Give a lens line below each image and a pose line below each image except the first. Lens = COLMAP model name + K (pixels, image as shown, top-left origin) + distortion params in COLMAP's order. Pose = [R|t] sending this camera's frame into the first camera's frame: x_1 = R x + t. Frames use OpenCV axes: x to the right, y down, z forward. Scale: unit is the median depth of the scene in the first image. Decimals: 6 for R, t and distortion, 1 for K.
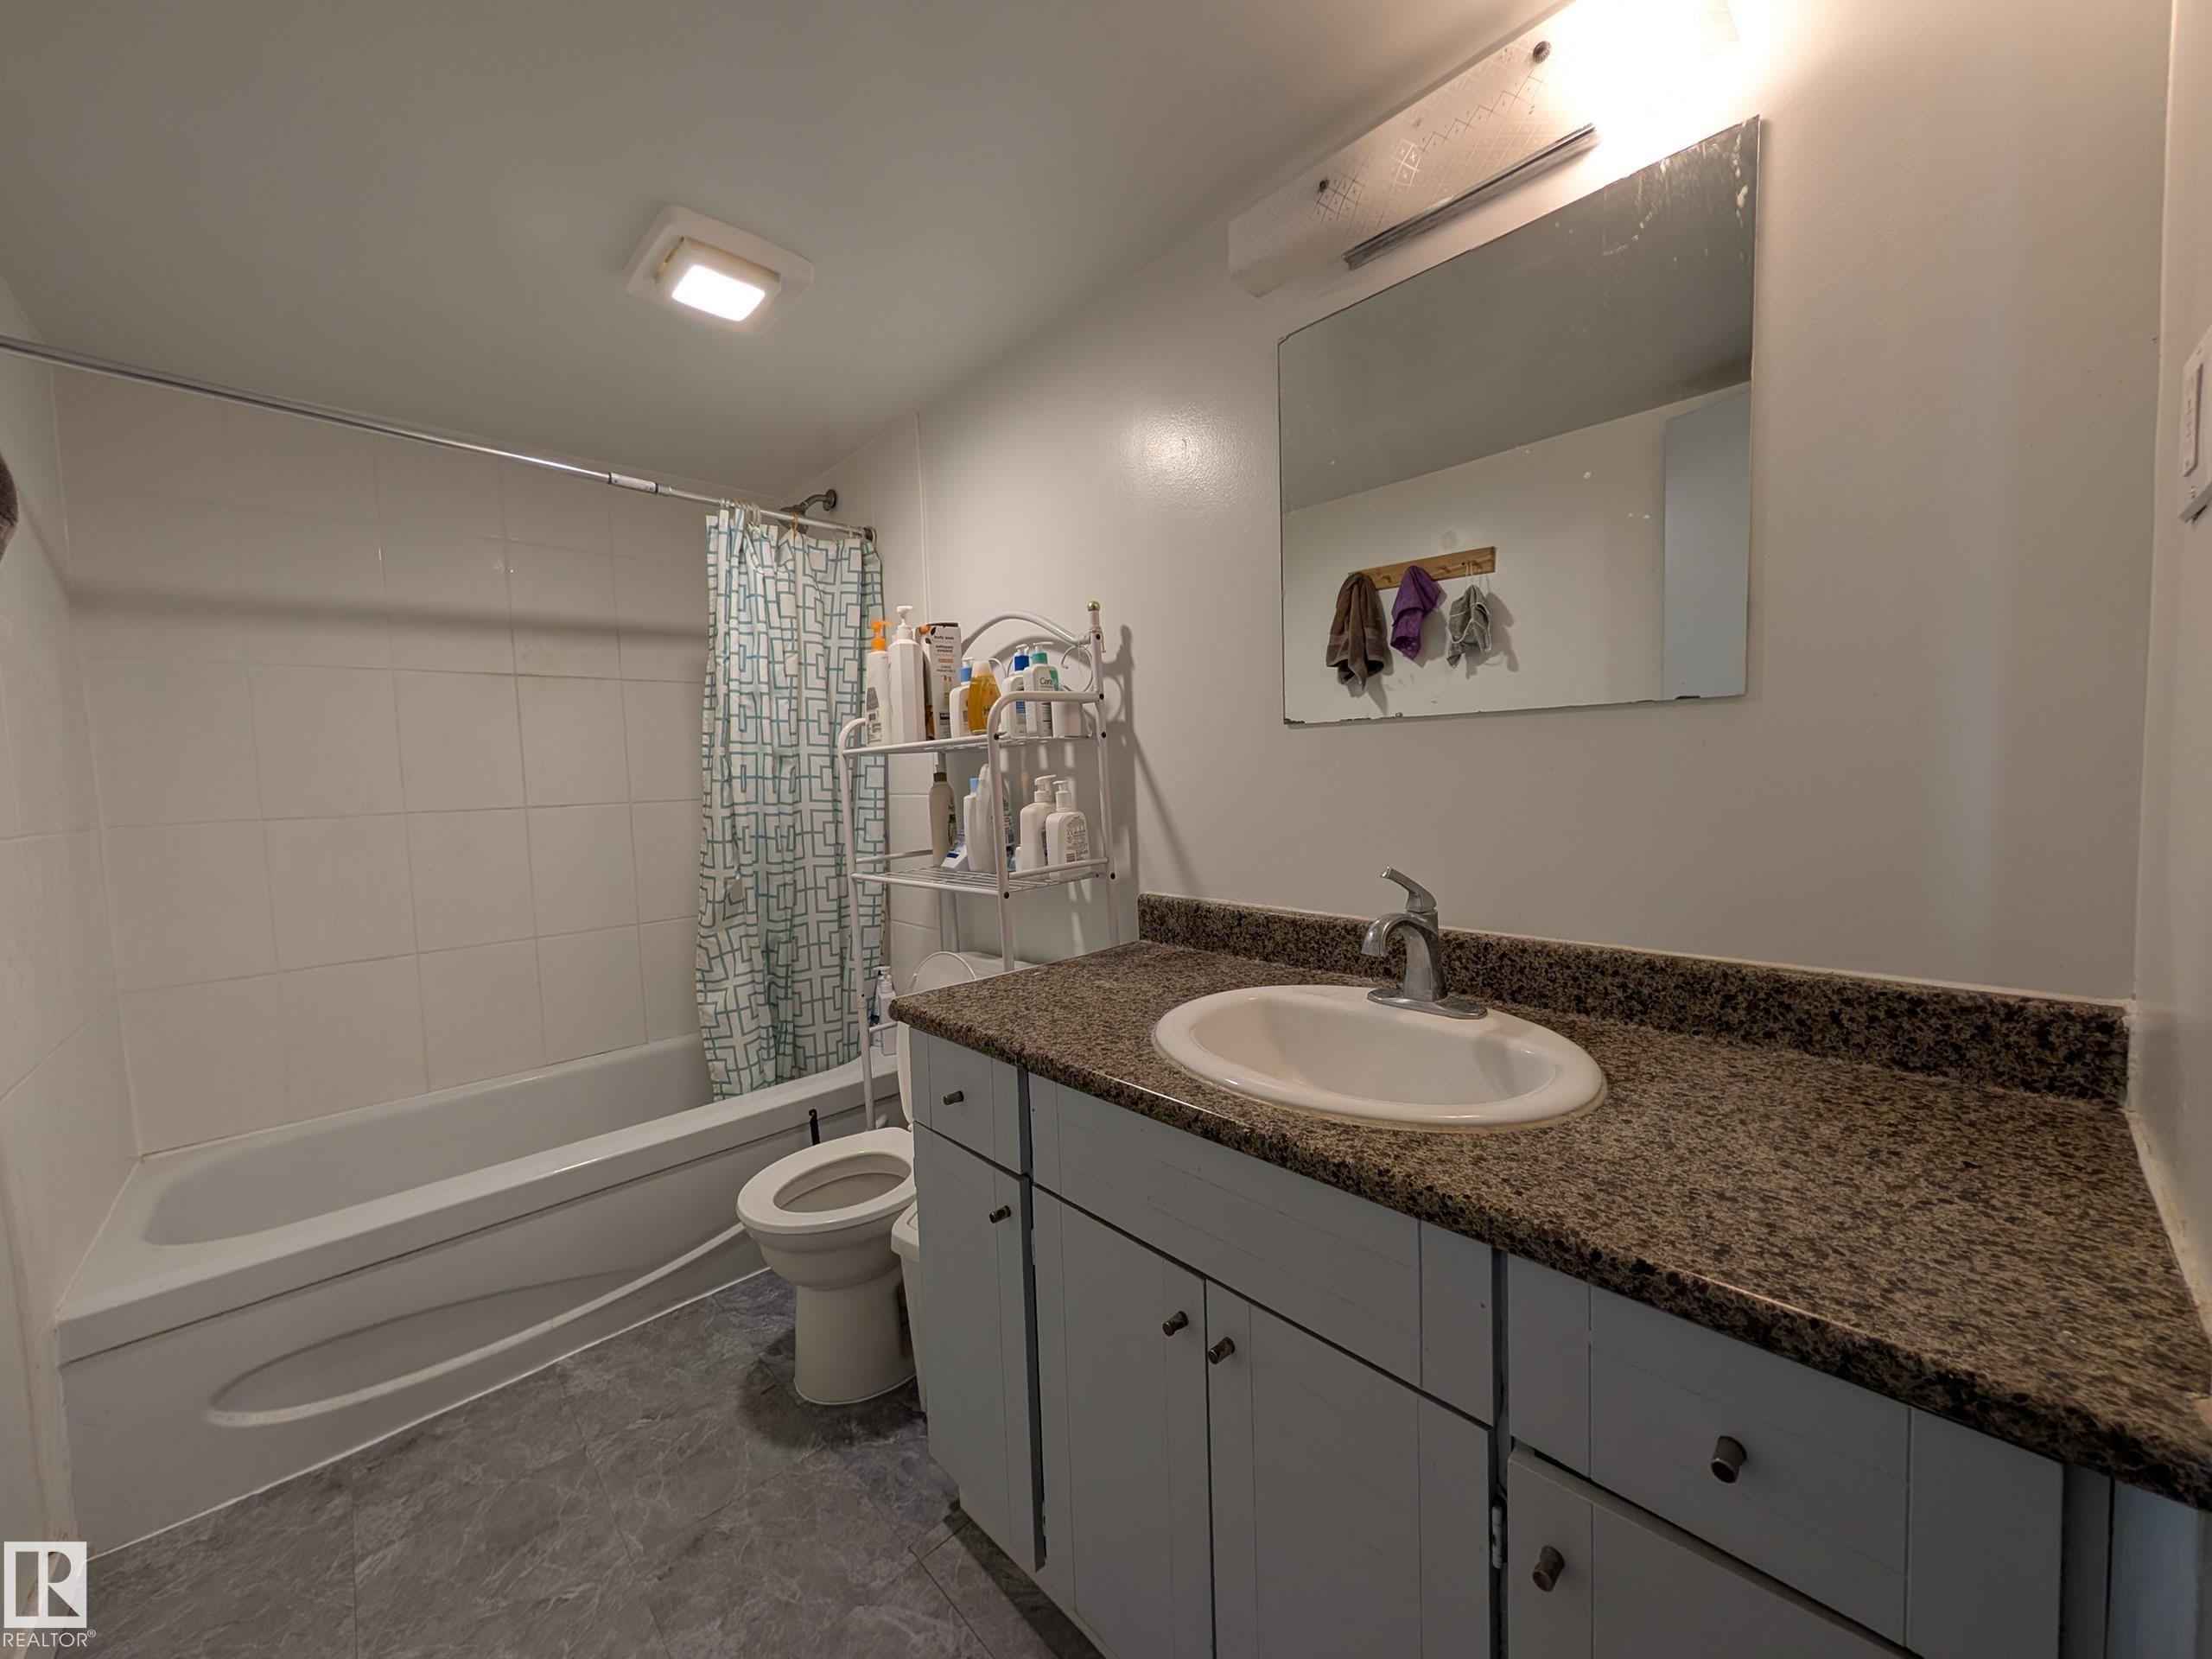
lens RADIAL K [[835.8, 0, 1109.7], [0, 835.8, 820.6], [0, 0, 1]] dist [-0.001469, 0.000340]
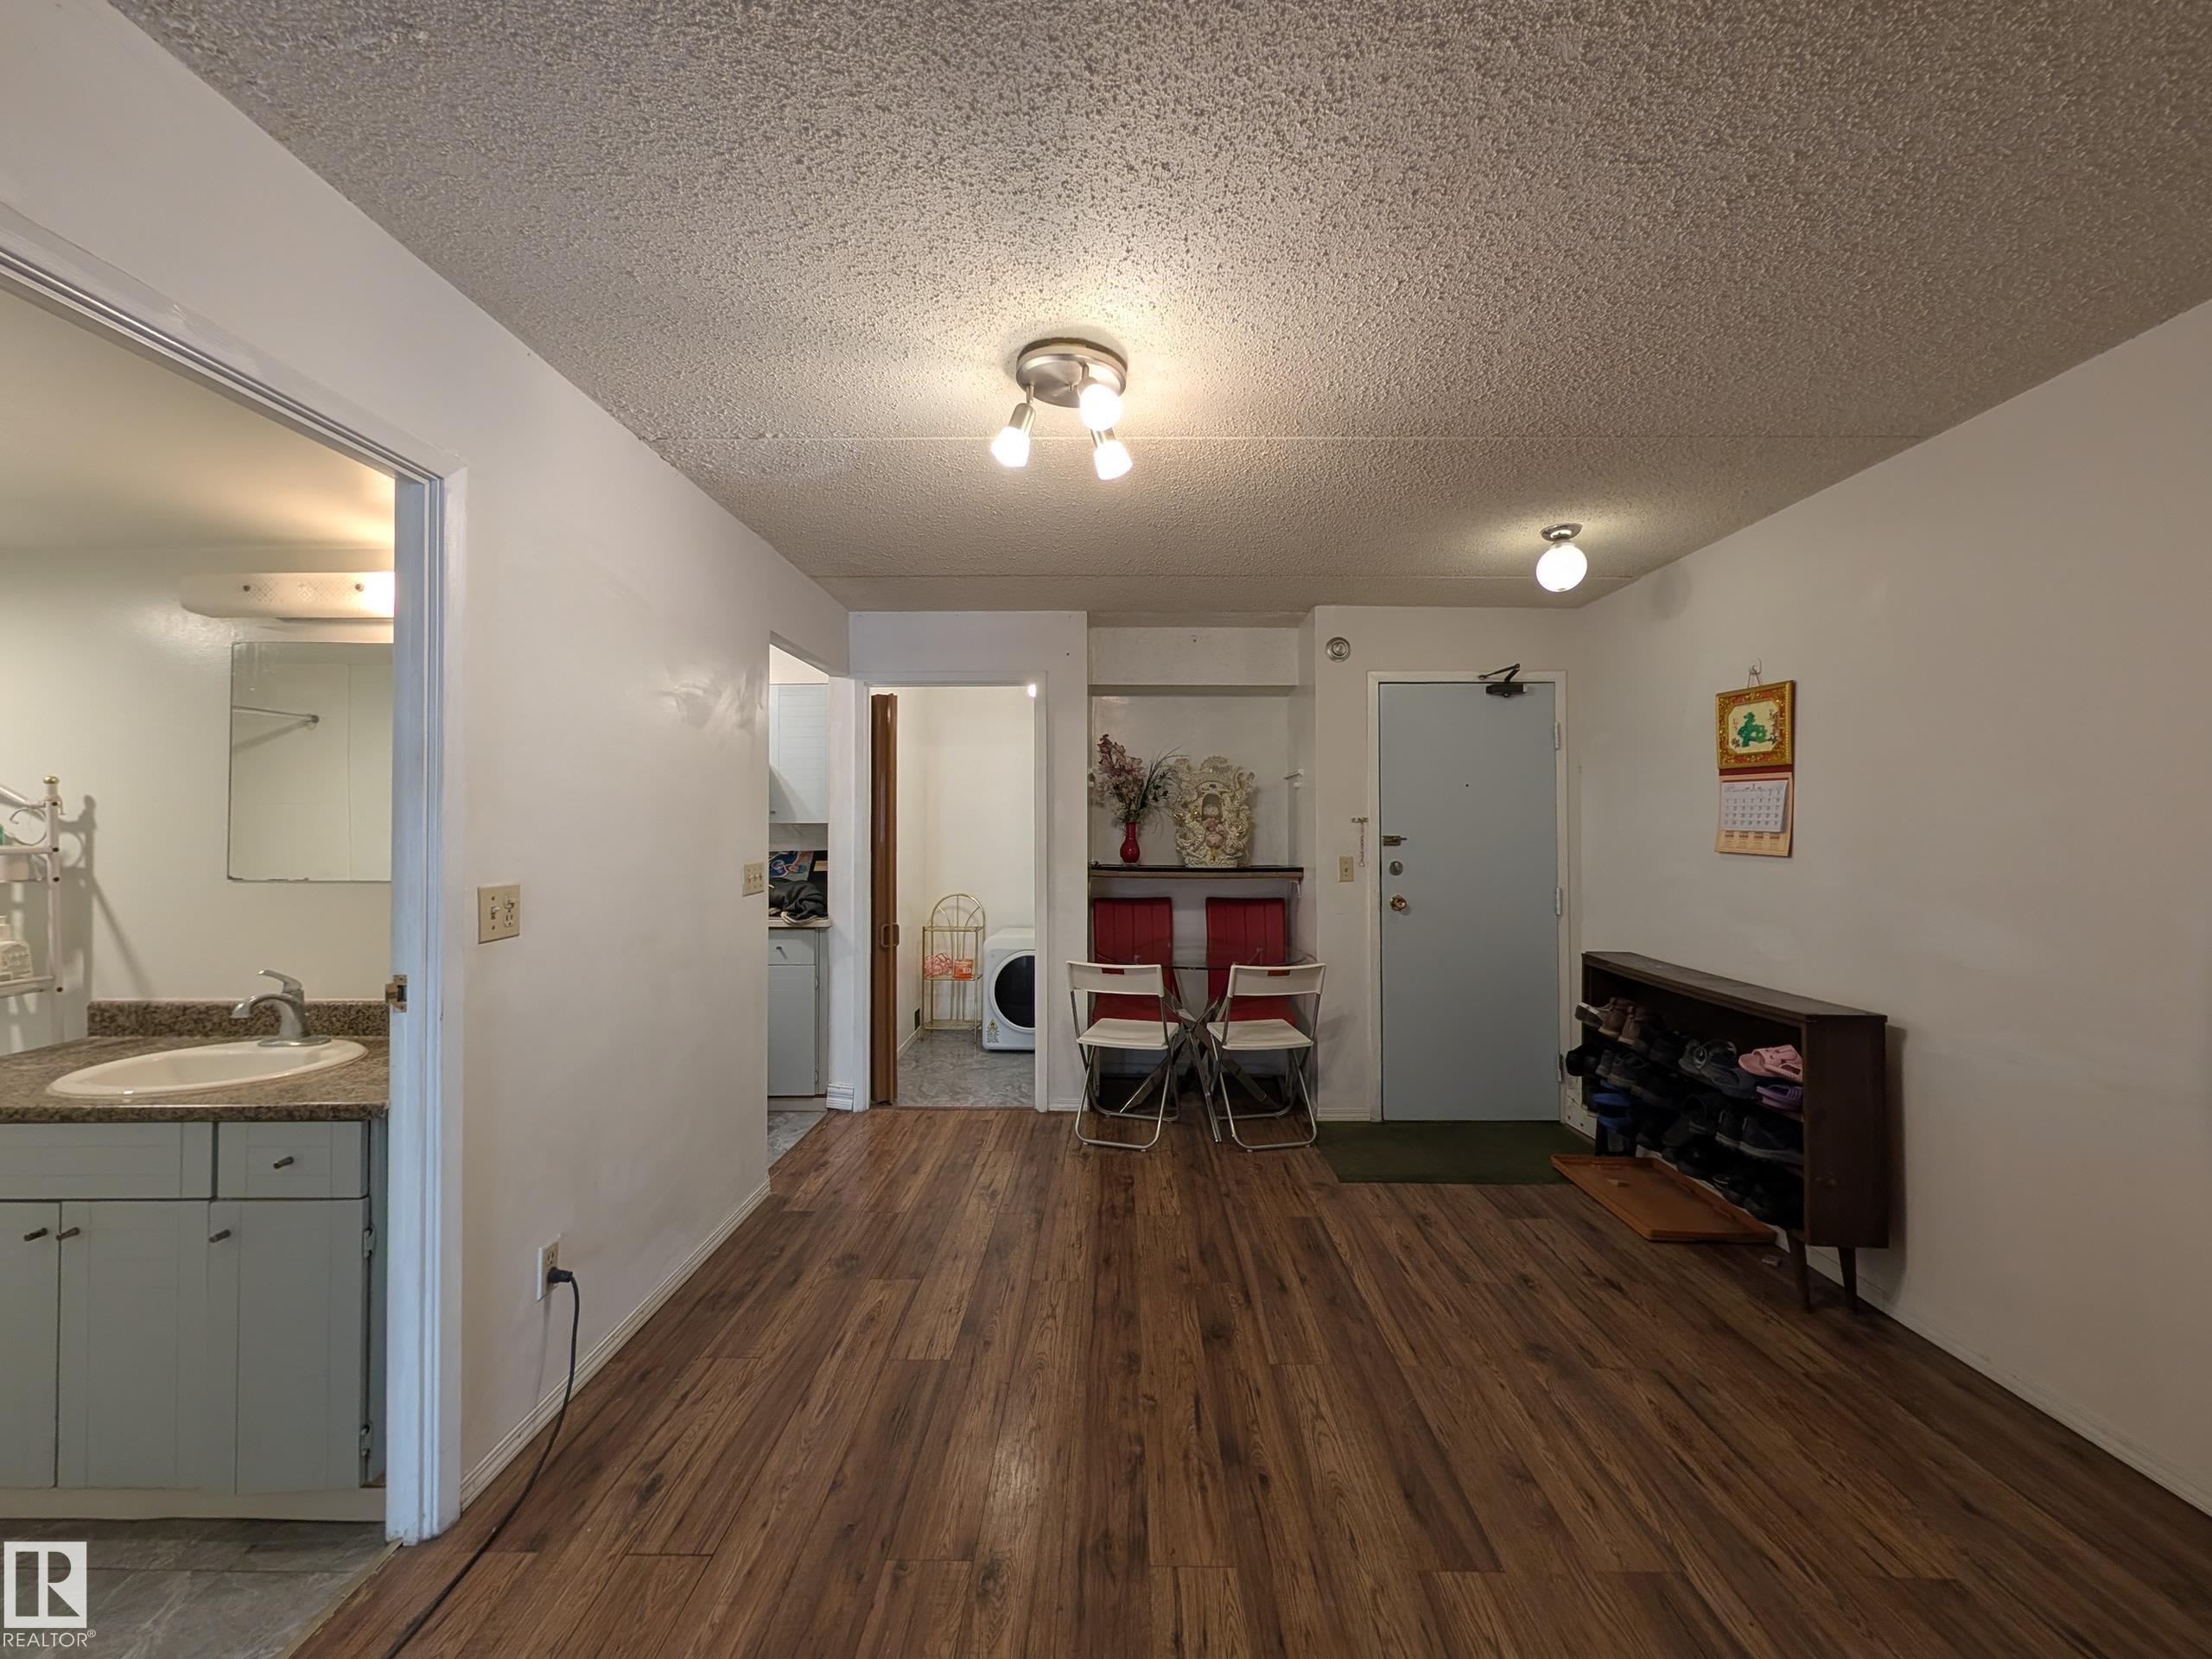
lens RADIAL K [[835.8, 0, 1109.7], [0, 835.8, 820.6], [0, 0, 1]] dist [-0.001469, 0.000340]
pose [[0.690999, 0.043715, 0.721533, 0.184658], [0.023332, 0.996301, -0.082706, -0.048787], [-0.722479, 0.073985, 0.687423, -1.075160]]
